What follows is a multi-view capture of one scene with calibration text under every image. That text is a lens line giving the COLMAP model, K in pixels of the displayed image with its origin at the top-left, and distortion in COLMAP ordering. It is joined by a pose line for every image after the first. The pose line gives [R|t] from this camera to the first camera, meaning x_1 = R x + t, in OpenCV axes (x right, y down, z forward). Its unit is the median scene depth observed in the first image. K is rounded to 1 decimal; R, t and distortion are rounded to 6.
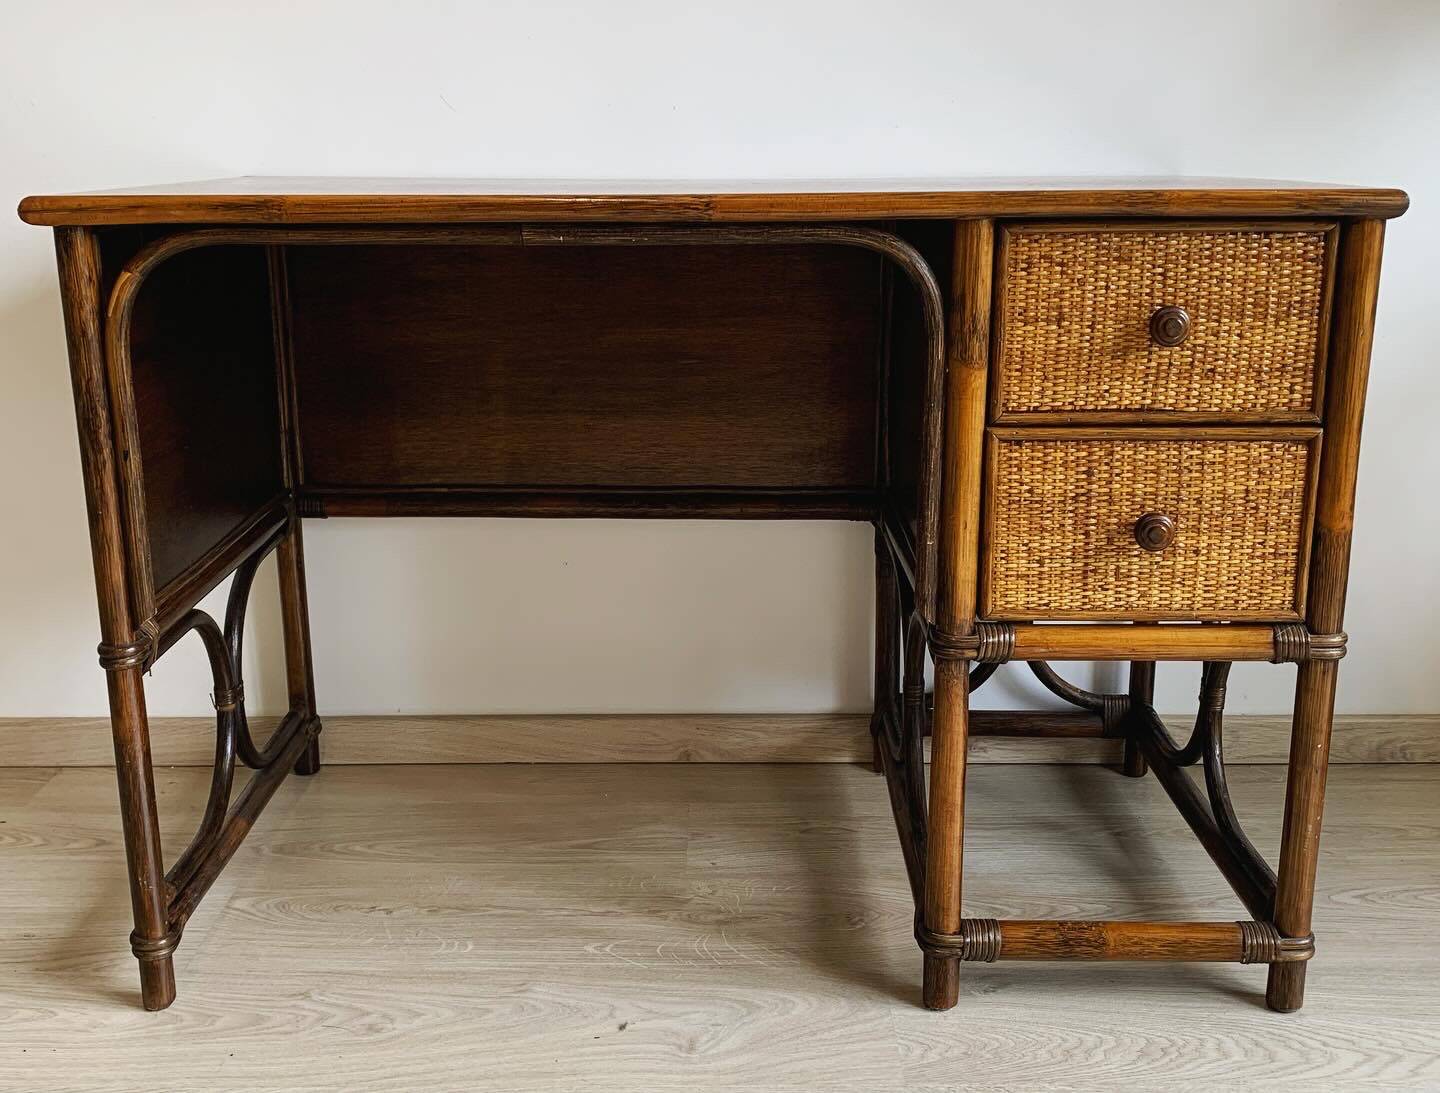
lens RADIAL K [[1566.1, 0, 714.1], [0, 1566.1, 549.5], [0, 0, 1]] dist [0.132322, -0.369972]
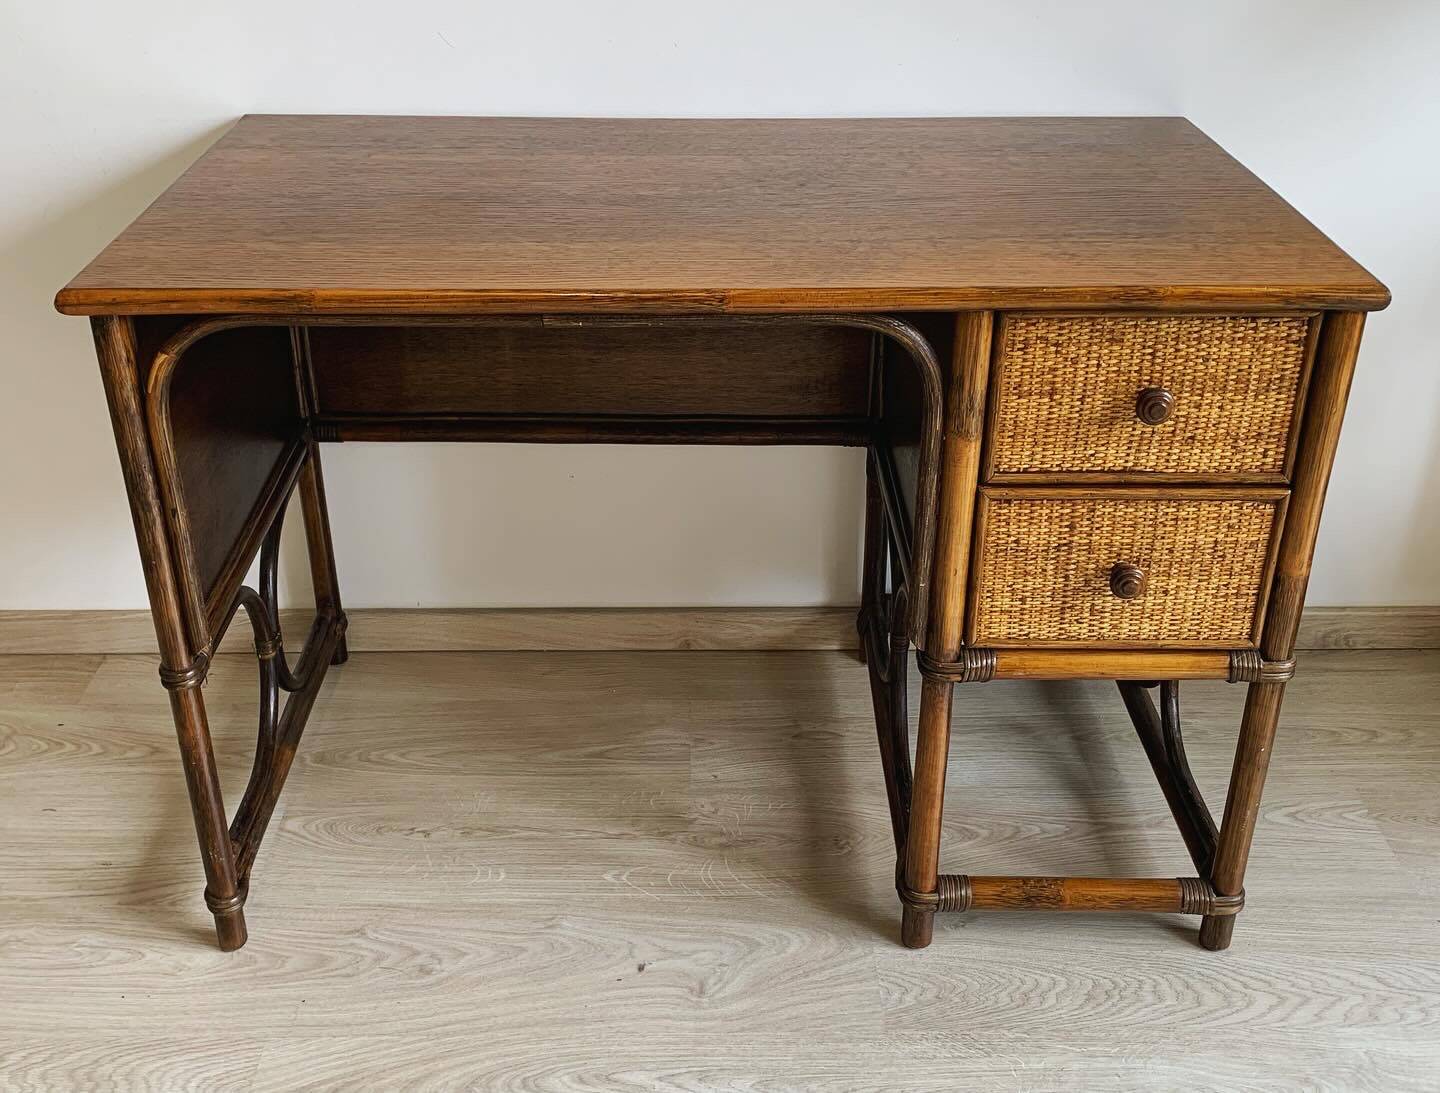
lens RADIAL K [[1566.1, 0, 714.1], [0, 1566.1, 549.5], [0, 0, 1]] dist [0.132322, -0.369972]
pose [[0.999872, -0.001621, 0.015920, -0.024389], [-0.002320, 0.969674, 0.244391, -0.298741], [-0.015833, -0.244397, 0.969546, -0.046584]]
